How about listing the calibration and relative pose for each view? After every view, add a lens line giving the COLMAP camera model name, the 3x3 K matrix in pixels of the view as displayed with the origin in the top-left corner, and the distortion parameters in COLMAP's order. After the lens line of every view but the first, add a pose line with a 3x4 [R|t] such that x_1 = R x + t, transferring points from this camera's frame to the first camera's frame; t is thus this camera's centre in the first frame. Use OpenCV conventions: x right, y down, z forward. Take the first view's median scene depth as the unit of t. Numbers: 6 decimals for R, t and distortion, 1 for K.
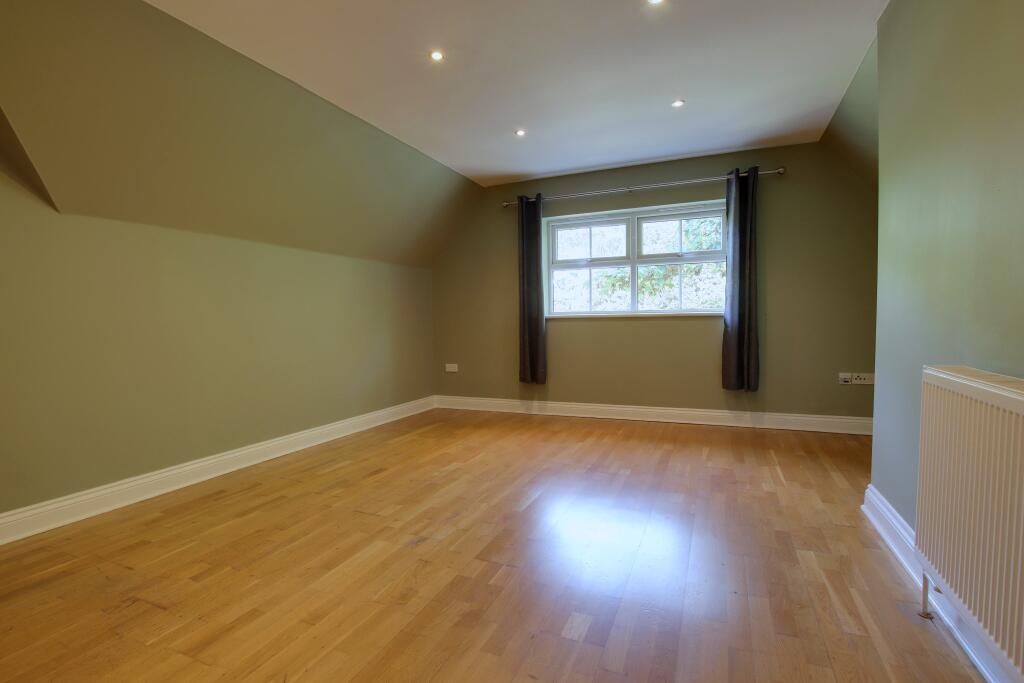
lens RADIAL K [[479.9, 0, 513.8], [0, 479.9, 338.9], [0, 0, 1]] dist [-0.027632, 0.000769]
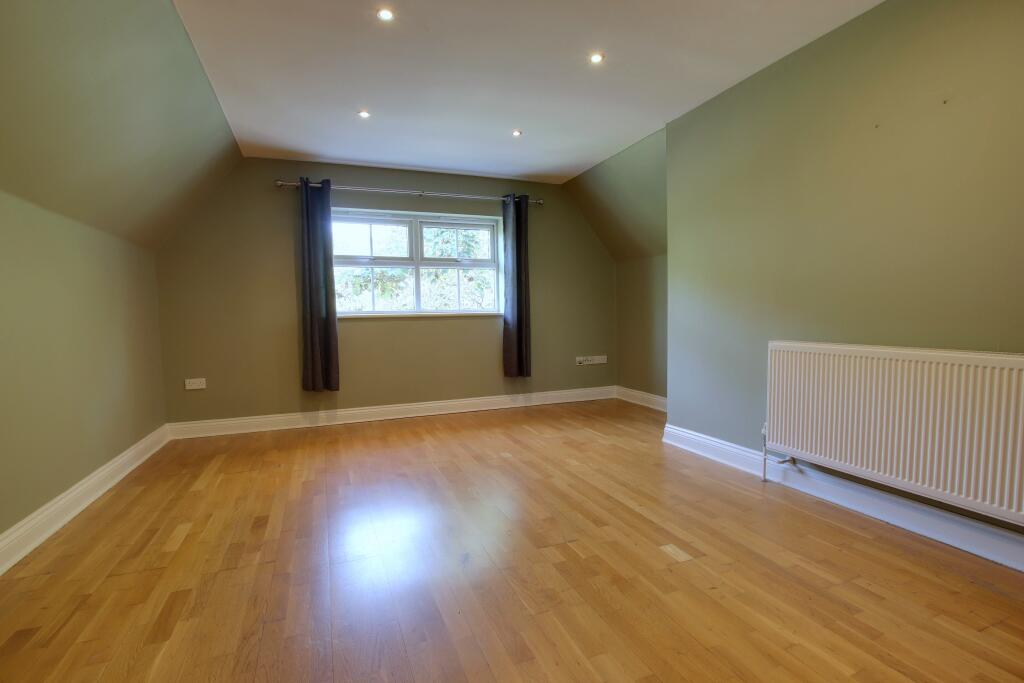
lens RADIAL K [[479.9, 0, 513.8], [0, 479.9, 338.9], [0, 0, 1]] dist [-0.027632, 0.000769]
pose [[0.701509, -0.031538, 0.711963, -0.393507], [0.034199, 0.999359, 0.010572, -0.002033], [-0.711840, 0.016932, 0.702138, 0.144150]]
